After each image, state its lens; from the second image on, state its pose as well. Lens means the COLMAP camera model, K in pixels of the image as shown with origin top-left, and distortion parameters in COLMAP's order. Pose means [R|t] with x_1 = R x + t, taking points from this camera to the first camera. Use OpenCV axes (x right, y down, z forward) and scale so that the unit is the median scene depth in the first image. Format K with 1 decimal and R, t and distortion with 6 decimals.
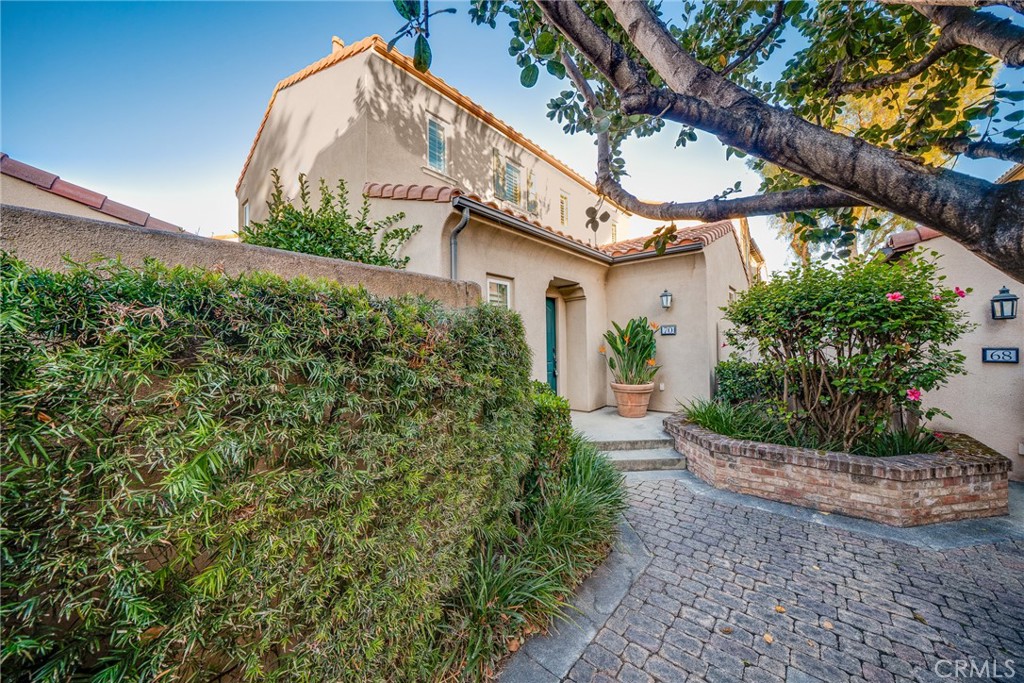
lens RADIAL K [[402.8, 0, 514.2], [0, 402.8, 340.5], [0, 0, 1]] dist [-0.001543, 0.000213]
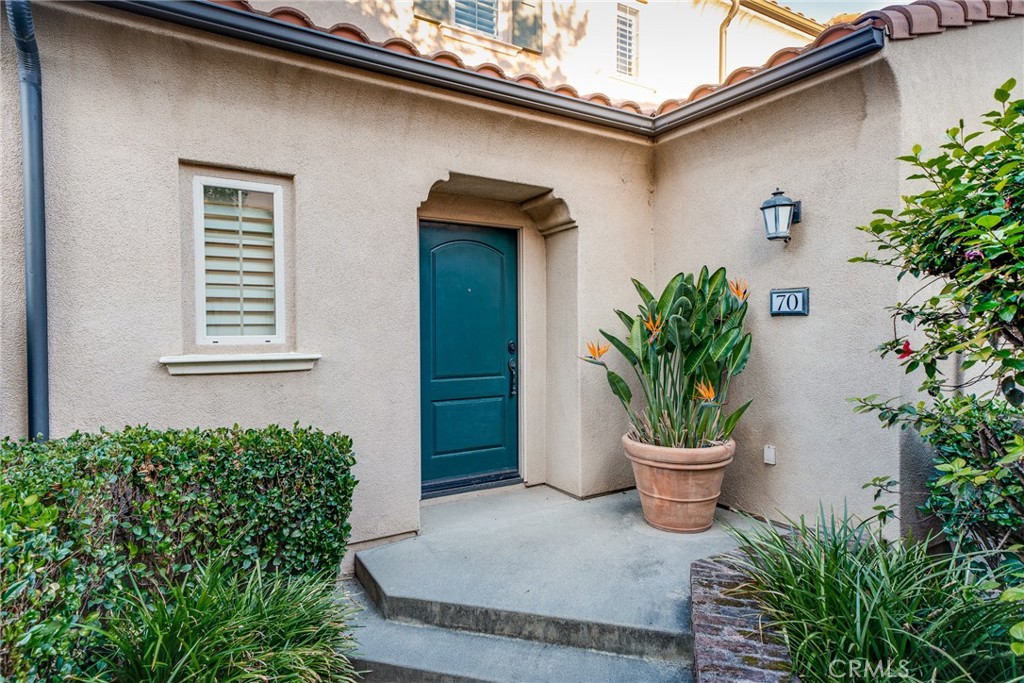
lens RADIAL K [[639.8, 0, 461.4], [0, 639.8, 341.0], [0, 0, 1]] dist [0.036088, 0.002663]
pose [[0.938717, 0.019768, -0.344121, 0.308372], [-0.008814, 0.999404, 0.033366, -0.007538], [0.344575, -0.028288, 0.938332, 0.350826]]
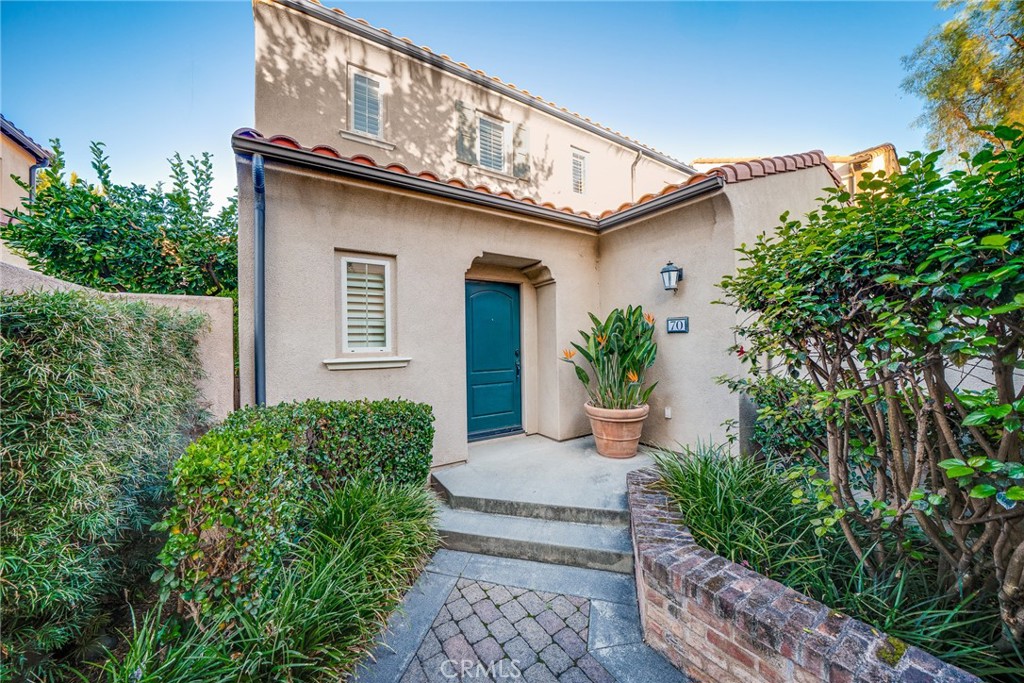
lens RADIAL K [[398.0, 0, 479.5], [0, 398.0, 341.7], [0, 0, 1]] dist [-0.013899, 0.000020]
pose [[0.943536, 0.002702, -0.331258, 0.296922], [0.000864, 0.999943, 0.010615, -0.006675], [0.331268, -0.010302, 0.943480, 0.303331]]
